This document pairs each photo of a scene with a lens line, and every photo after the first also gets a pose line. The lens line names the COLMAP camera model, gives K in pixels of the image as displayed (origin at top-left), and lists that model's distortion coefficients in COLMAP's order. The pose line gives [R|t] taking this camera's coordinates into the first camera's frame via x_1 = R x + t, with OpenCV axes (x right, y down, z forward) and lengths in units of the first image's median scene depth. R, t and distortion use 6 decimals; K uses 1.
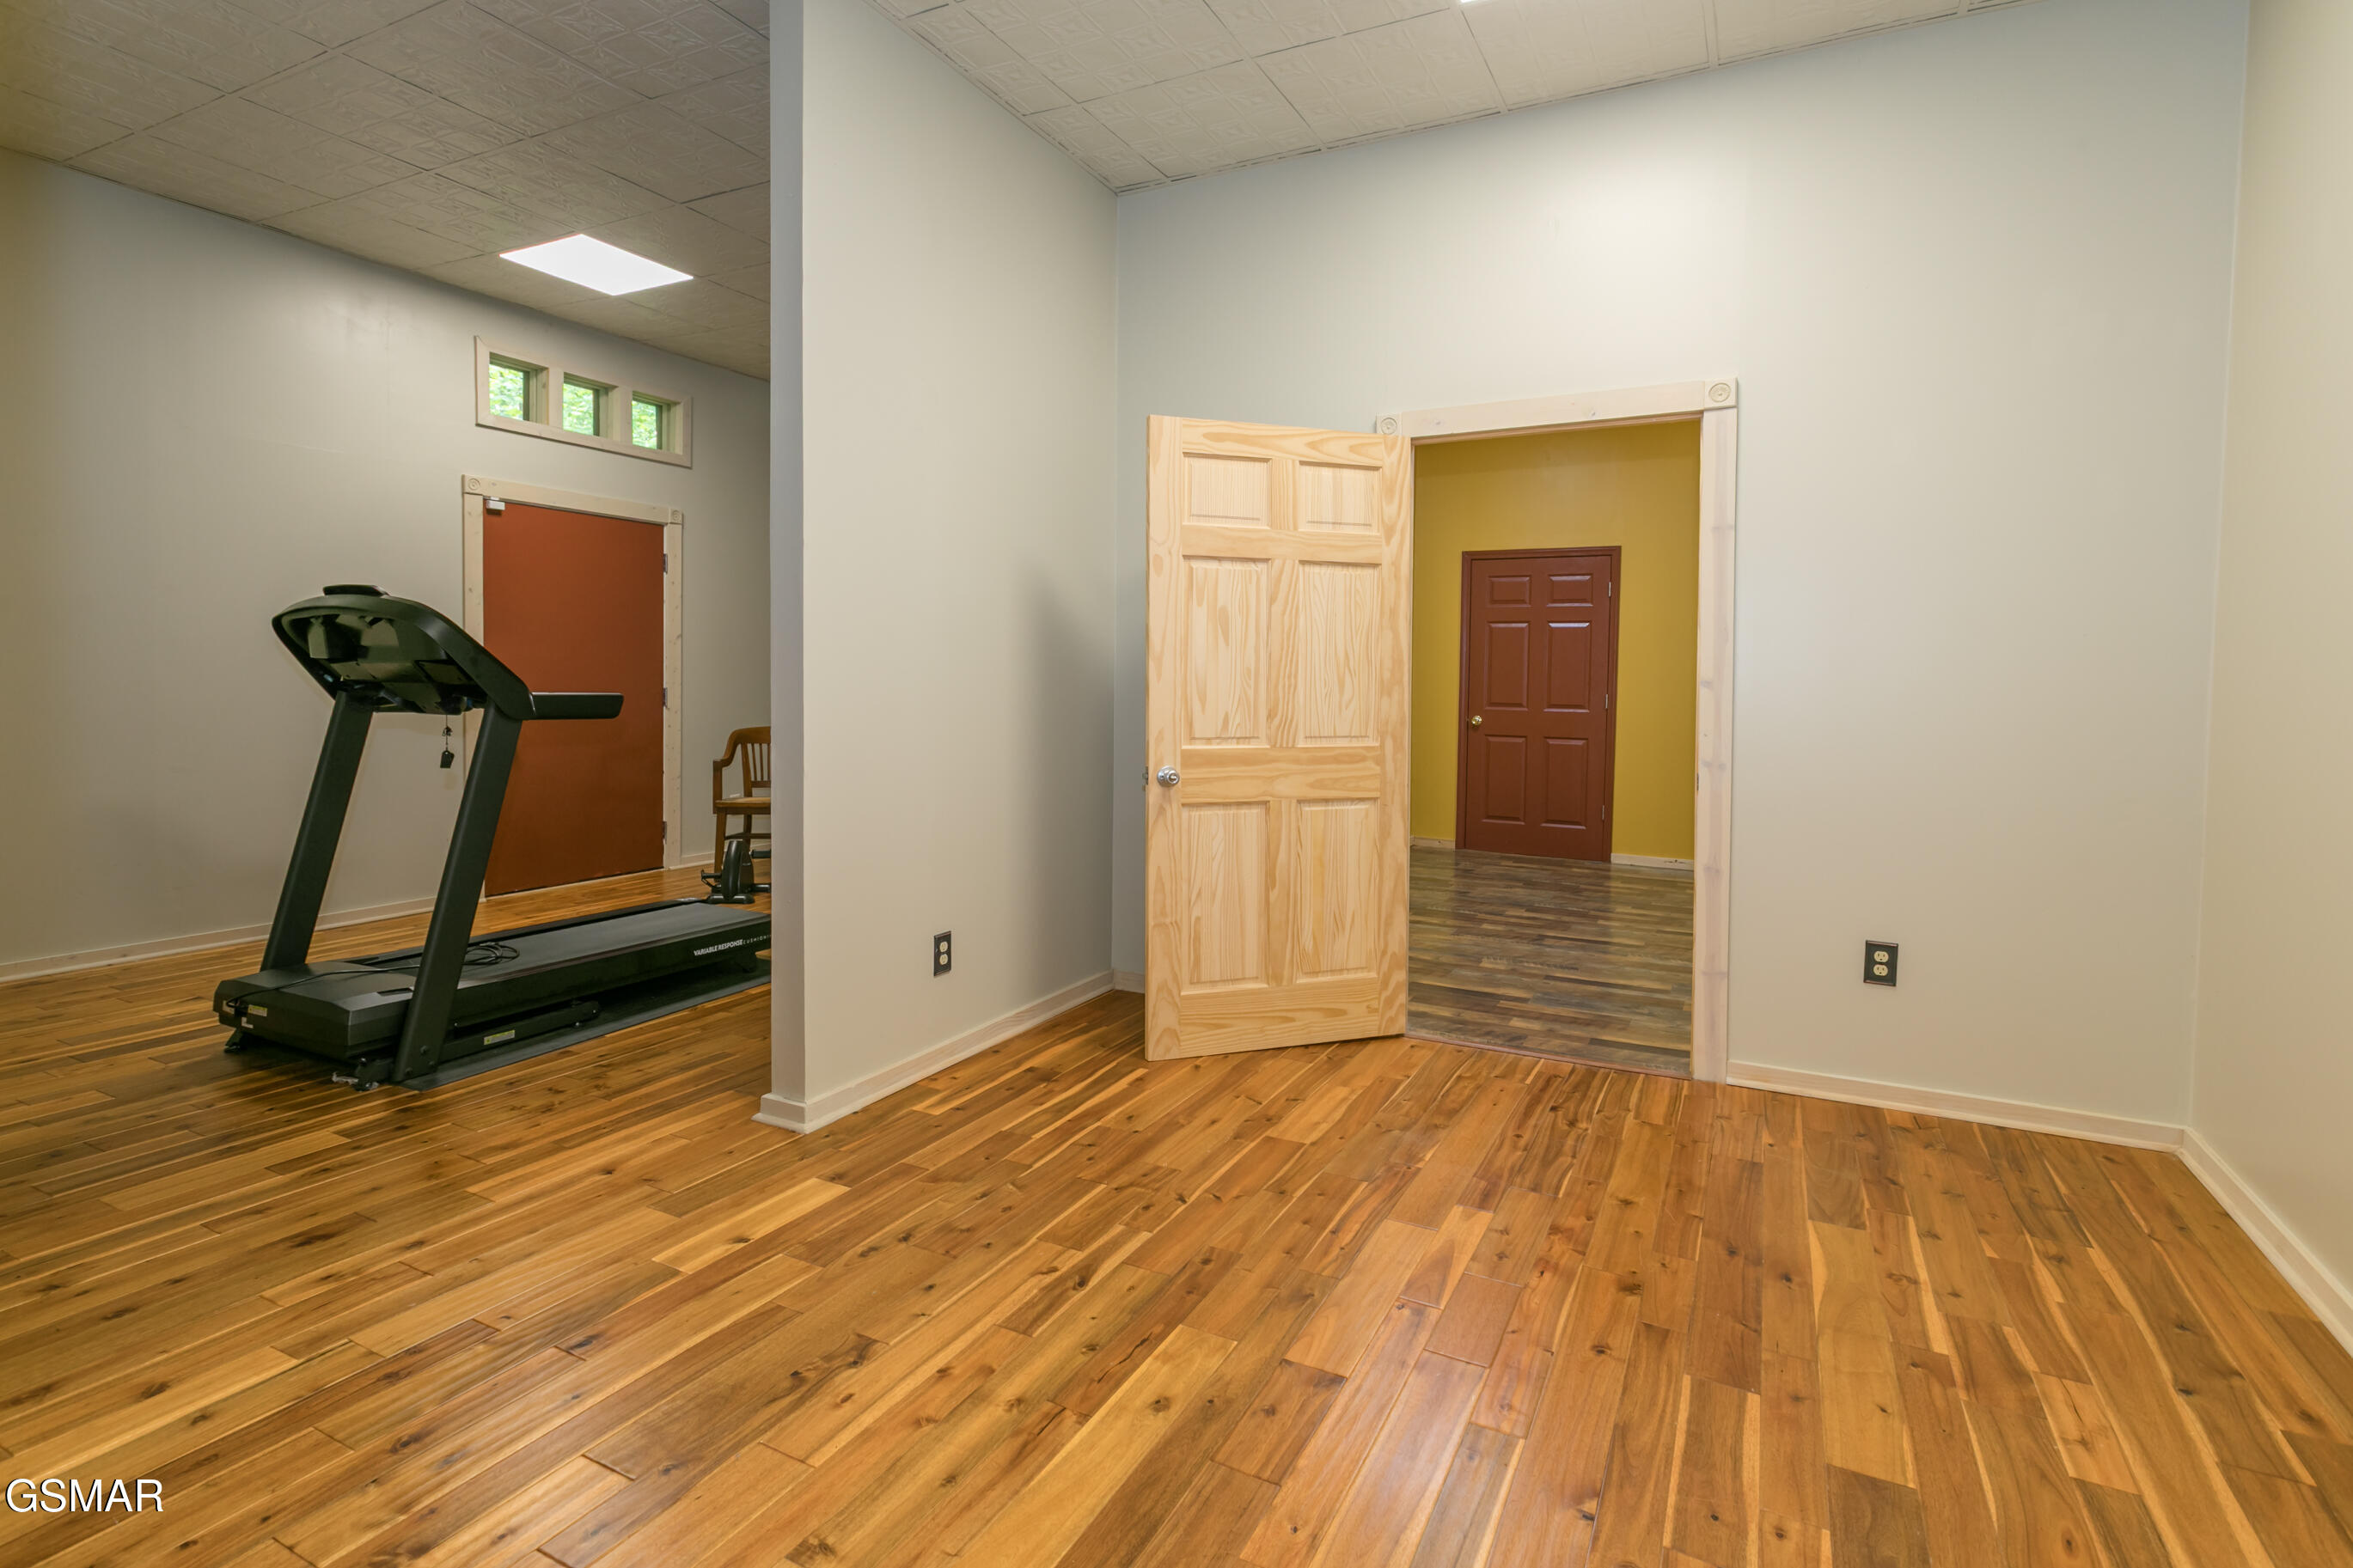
lens RADIAL K [[1146.4, 0, 1182.1], [0, 1146.4, 720.0], [0, 0, 1]] dist [0.003309, 0.001606]
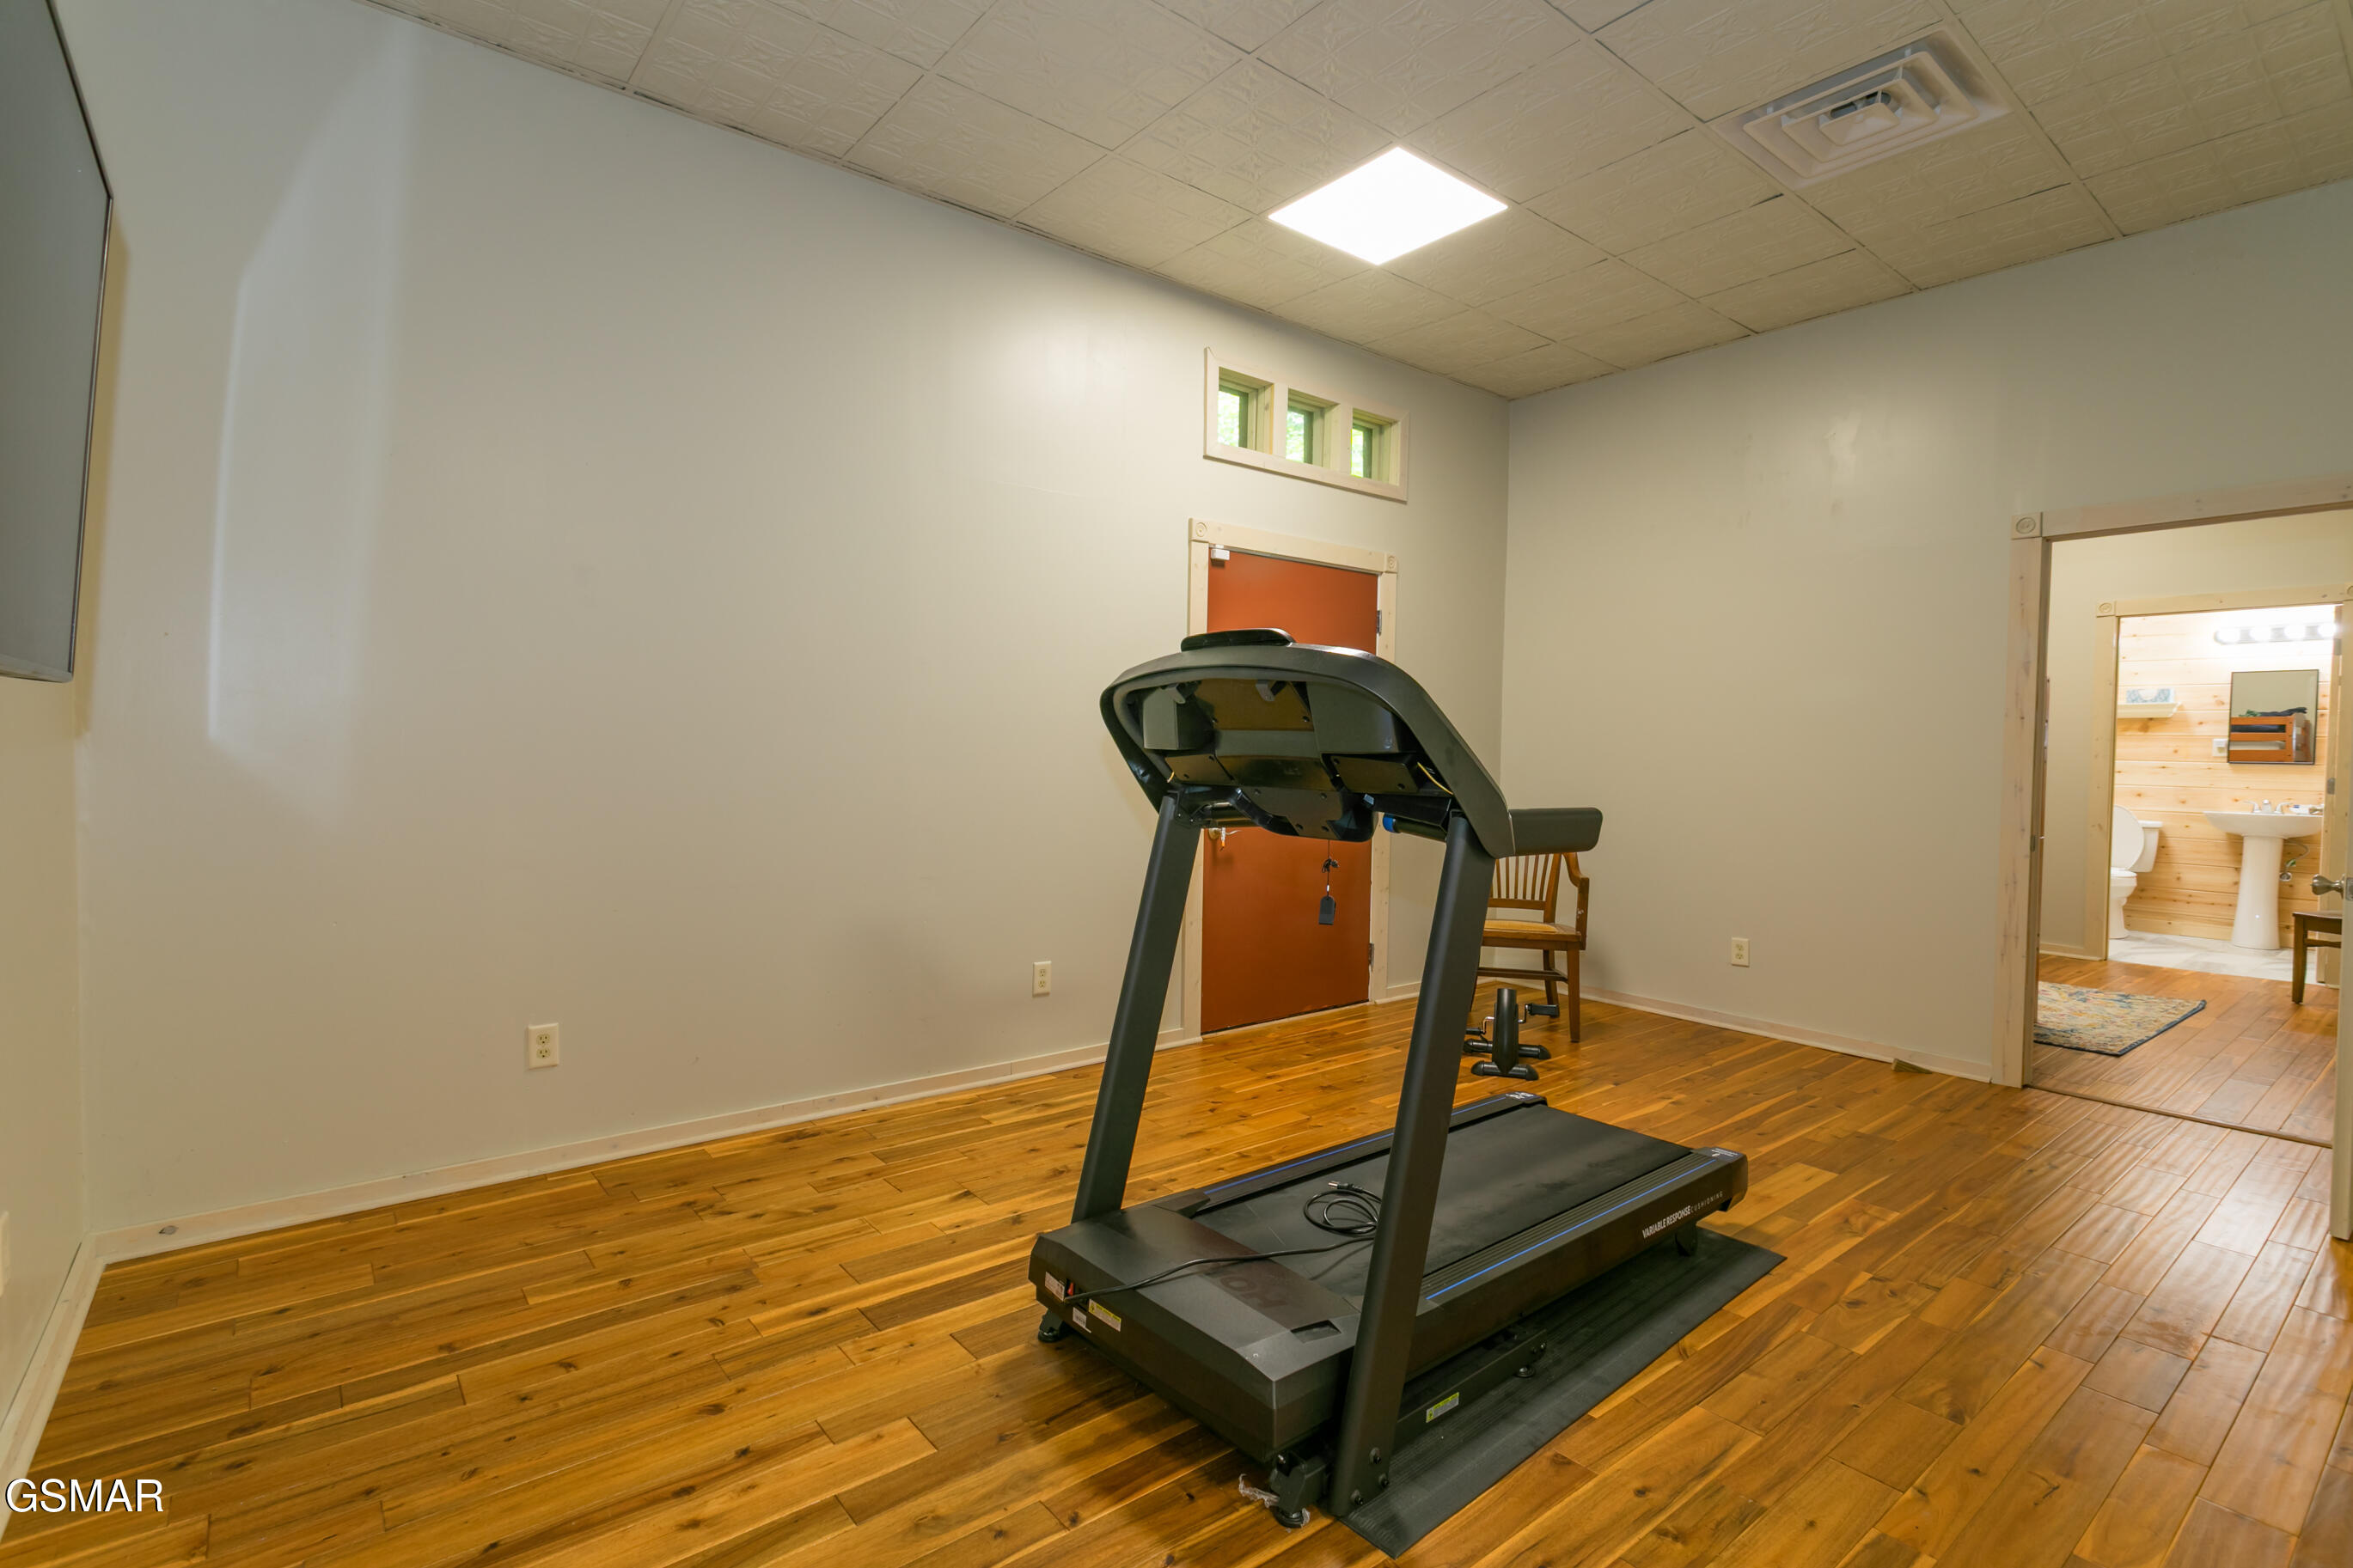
lens RADIAL K [[1108.8, 0, 1170.9], [0, 1108.8, 780.7], [0, 0, 1]] dist [0.000055, 0.003132]
pose [[0.913118, 0.010671, -0.407556, -0.387668], [-0.015418, 0.999846, -0.008365, -0.024152], [0.407404, 0.013922, 0.913142, 0.338526]]
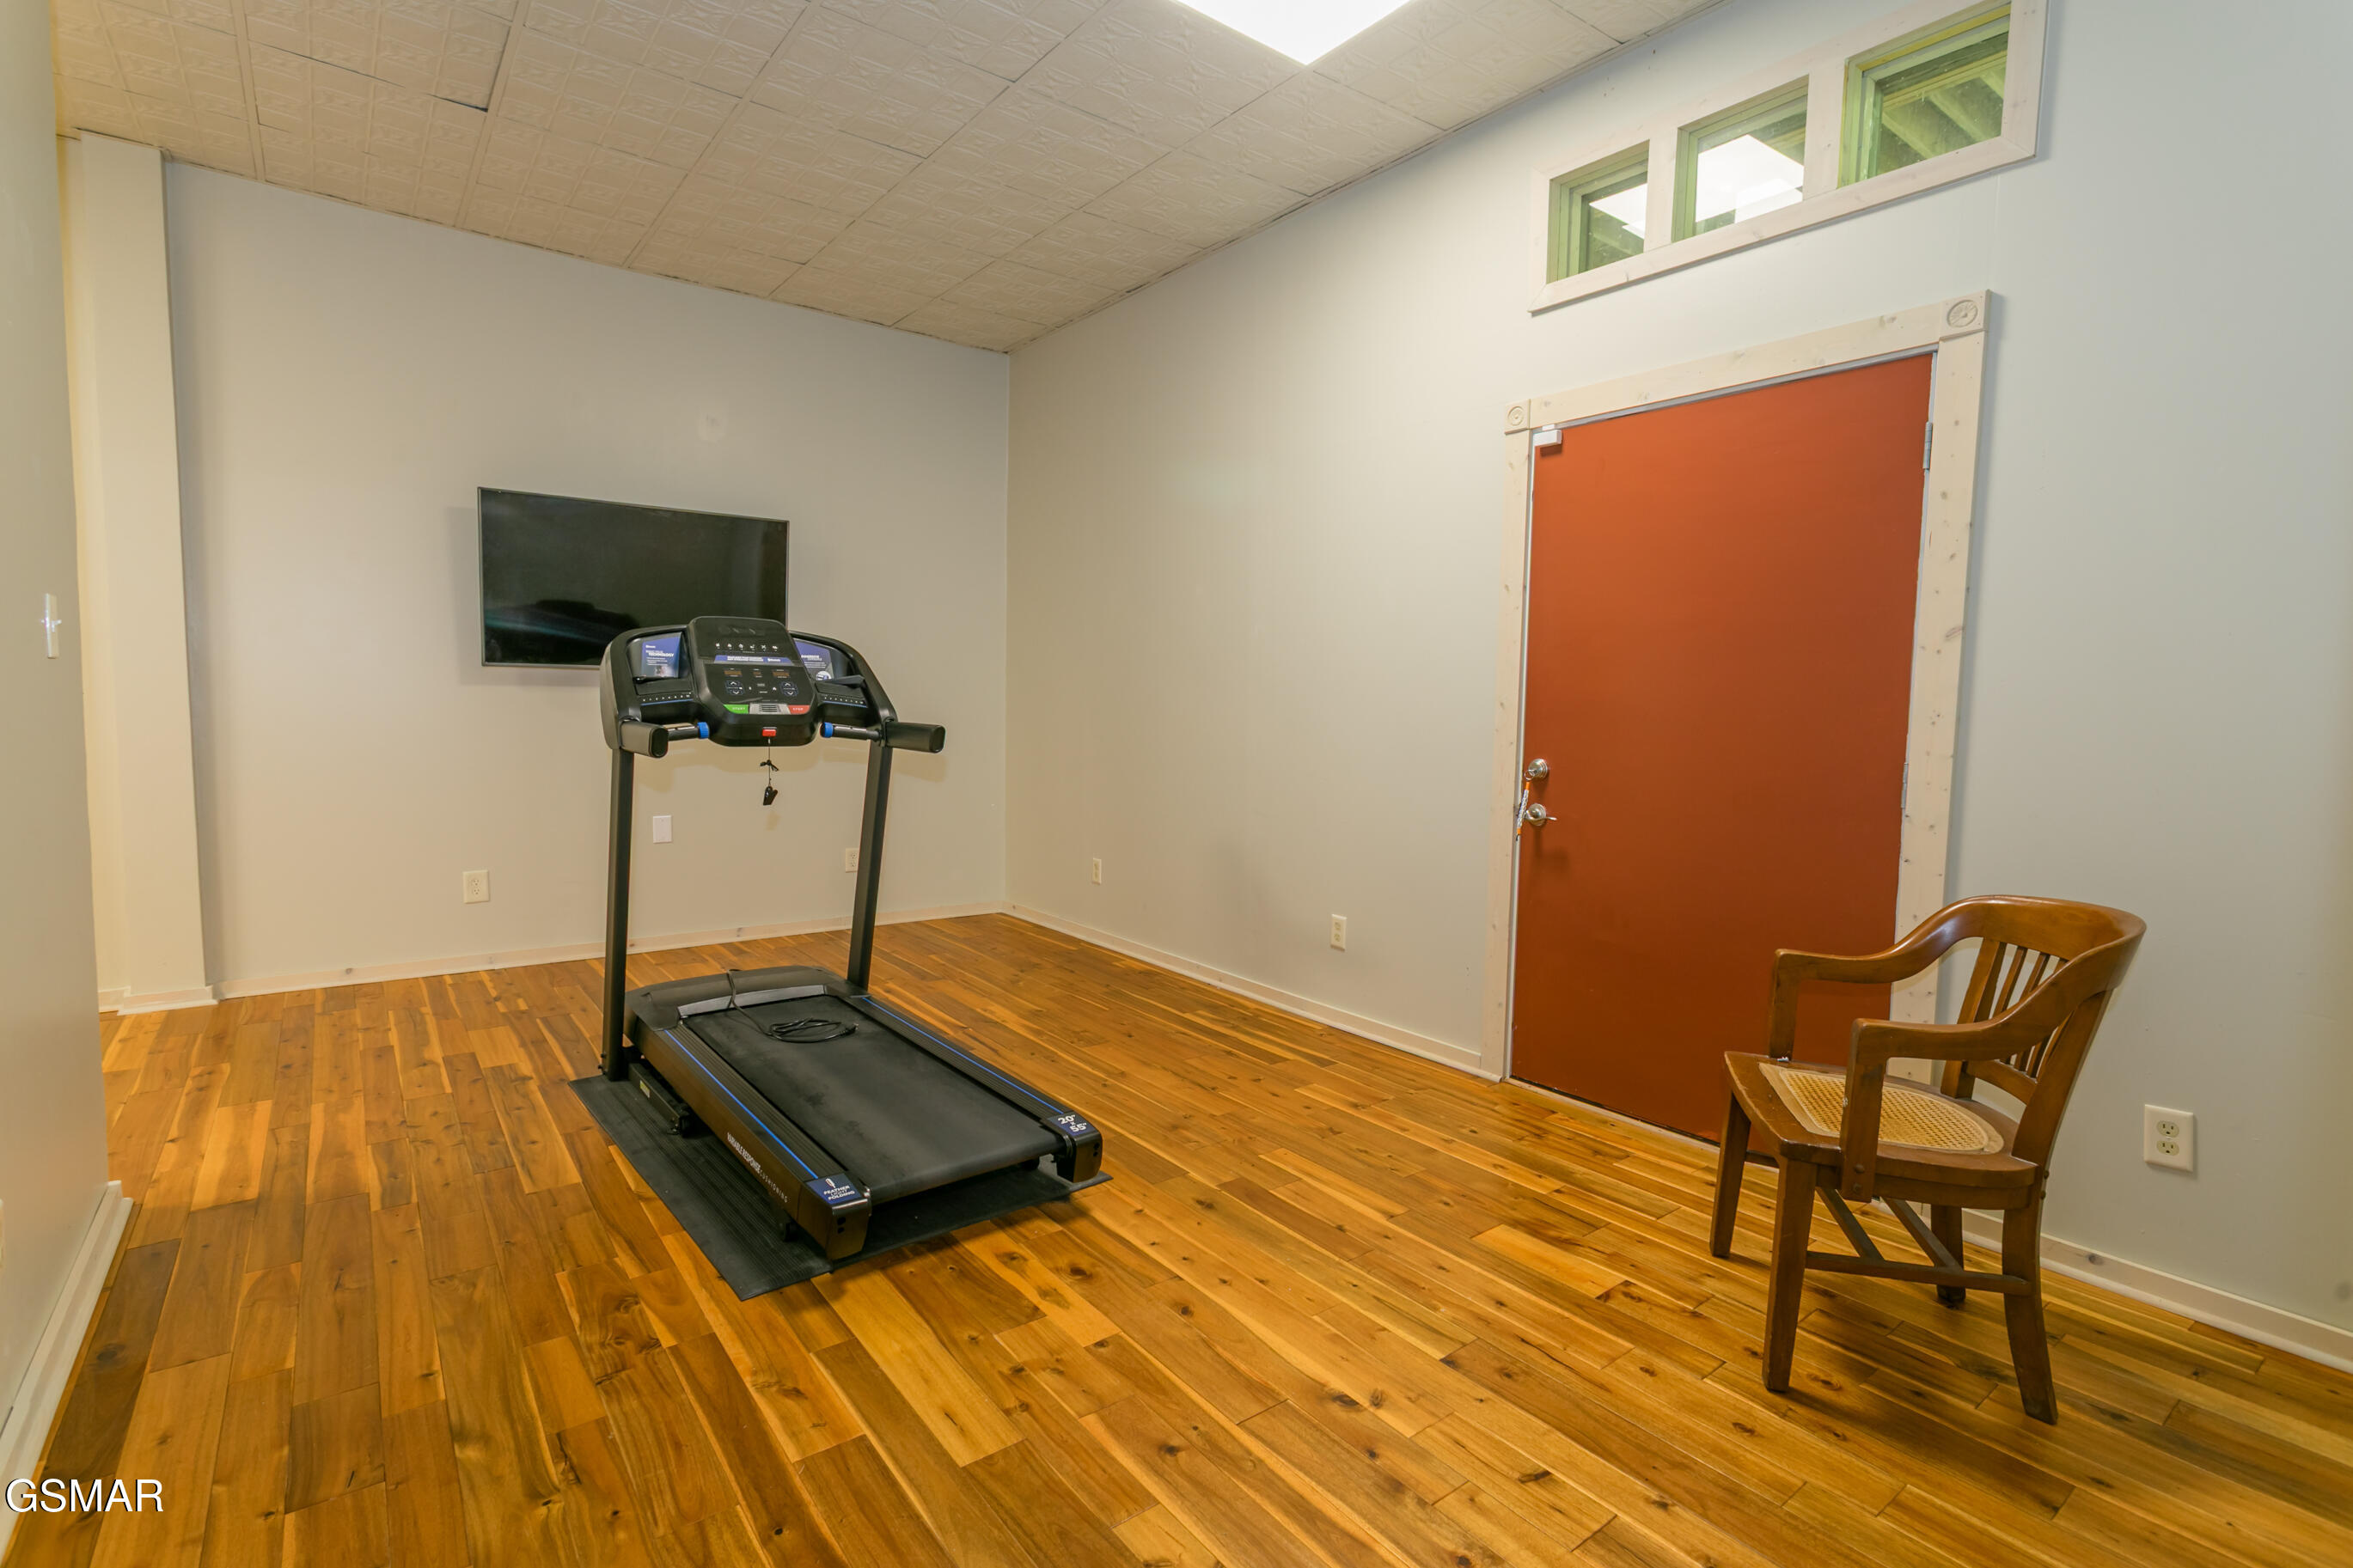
lens RADIAL K [[1110.4, 0, 1170.7], [0, 1110.4, 779.1], [0, 0, 1]] dist [-0.002348, 0.000714]
pose [[-0.433735, 0.042550, -0.900035, 0.018134], [-0.059604, 0.995342, 0.075779, -0.053931], [0.899067, 0.086513, -0.429178, 1.371883]]
